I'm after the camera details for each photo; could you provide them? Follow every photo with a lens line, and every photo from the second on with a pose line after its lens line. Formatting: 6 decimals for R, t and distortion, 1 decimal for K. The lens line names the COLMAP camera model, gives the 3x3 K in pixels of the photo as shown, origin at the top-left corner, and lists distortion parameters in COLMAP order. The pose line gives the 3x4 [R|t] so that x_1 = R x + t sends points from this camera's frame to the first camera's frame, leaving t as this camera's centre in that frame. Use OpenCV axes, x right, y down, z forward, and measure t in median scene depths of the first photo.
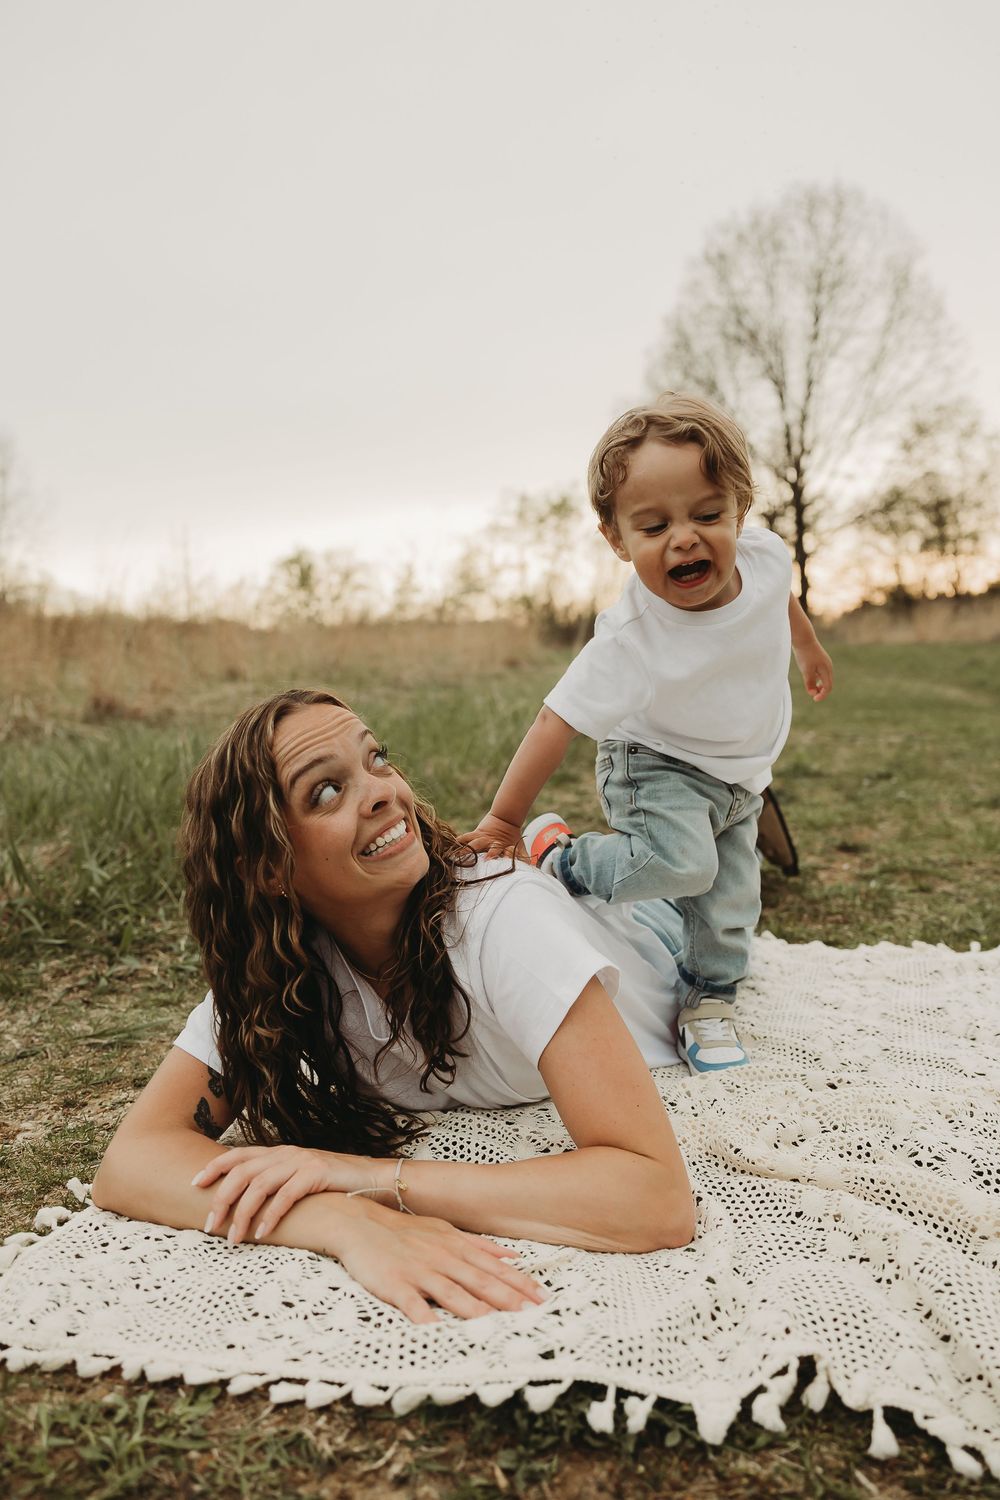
lens RADIAL K [[1153.9, 0, 501.9], [0, 1153.9, 744.1], [0, 0, 1]] dist [0.000598, 0.003720]
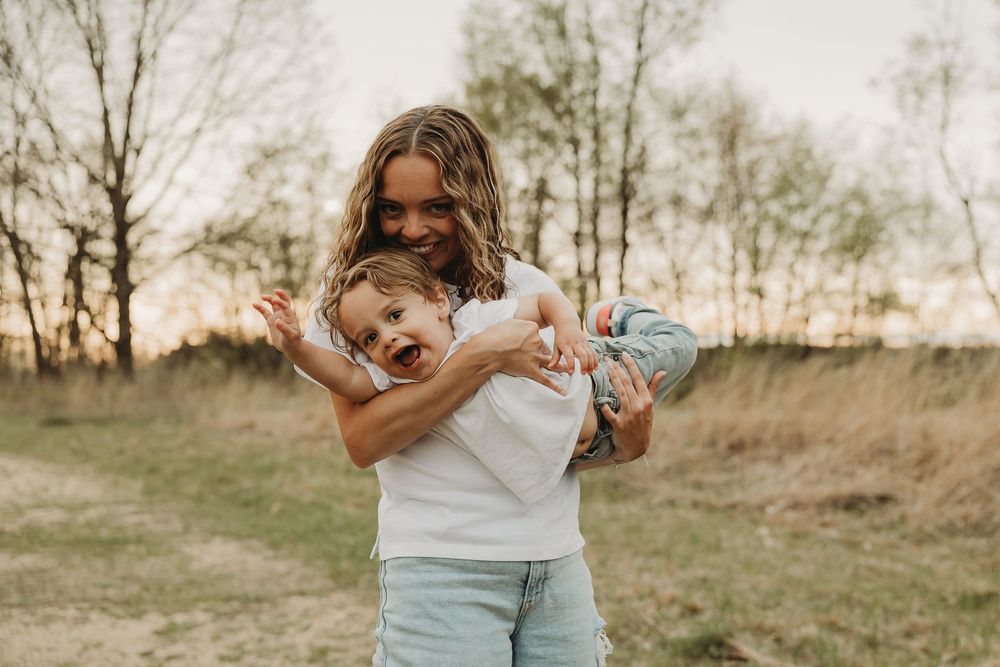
lens RADIAL K [[1137.0, 0, 497.0], [0, 1137.0, 354.4], [0, 0, 1]] dist [0.018163, 0.000000]
pose [[0.835189, 0.047805, 0.547882, 0.065428], [0.011424, 0.994492, -0.104188, -0.044192], [-0.549845, 0.093276, 0.830042, 0.279313]]
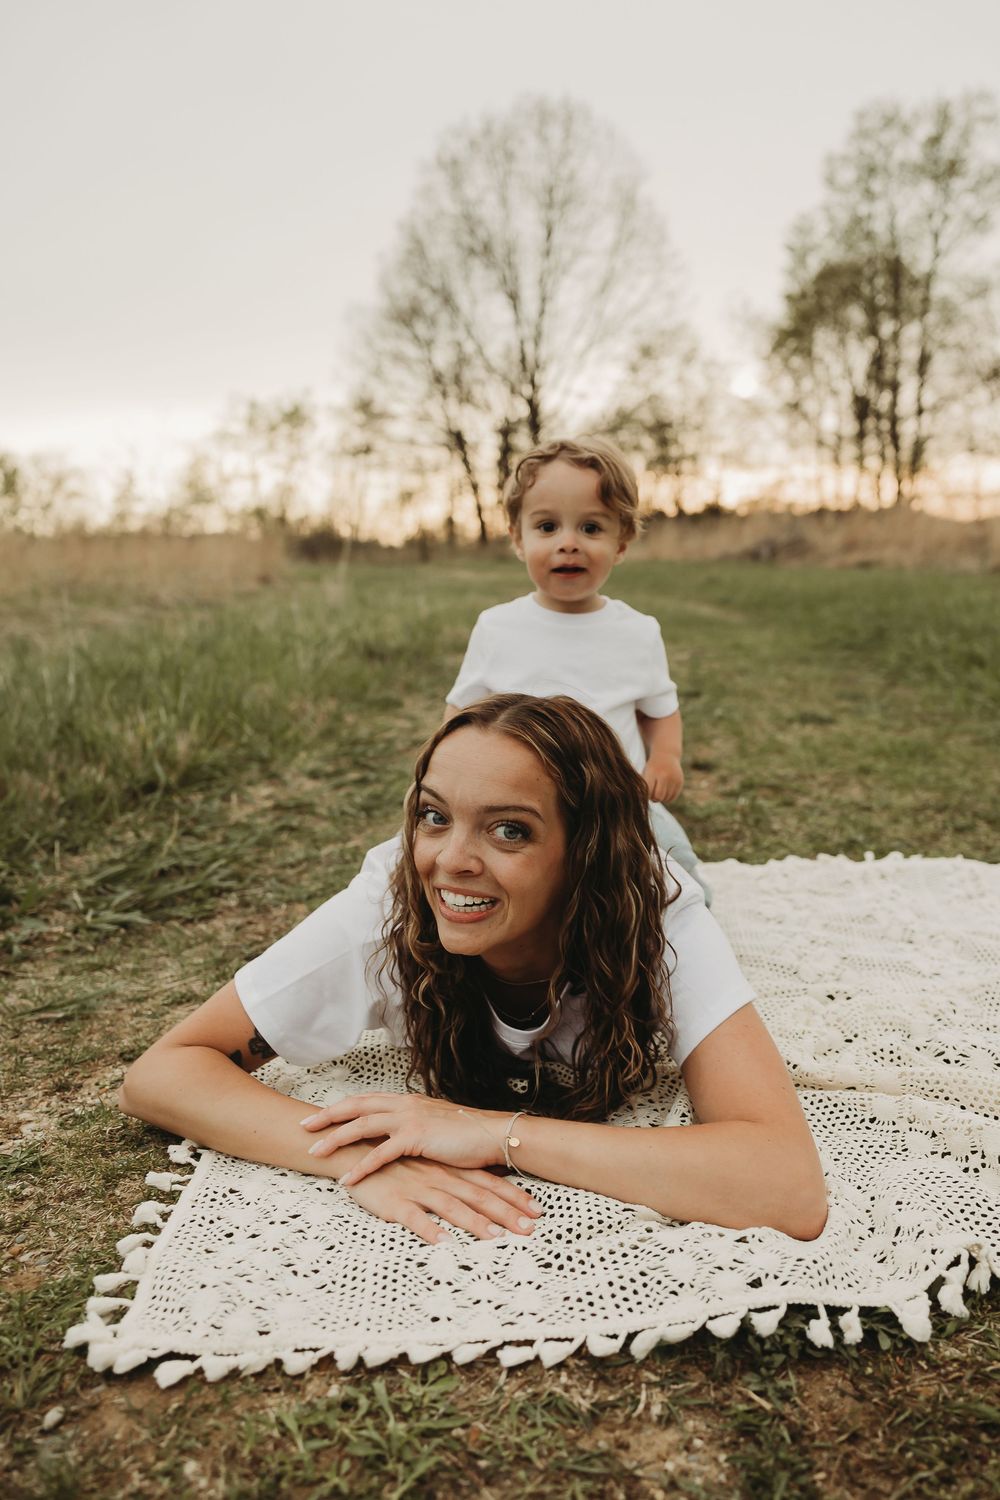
lens RADIAL K [[1153.9, 0, 528.5], [0, 1153.9, 739.3], [0, 0, 1]] dist [0.000598, 0.003720]
pose [[0.968828, -0.032456, 0.245598, -0.006445], [0.015440, 0.997364, 0.070893, -0.000699], [-0.247252, -0.064891, 0.966776, 0.000977]]
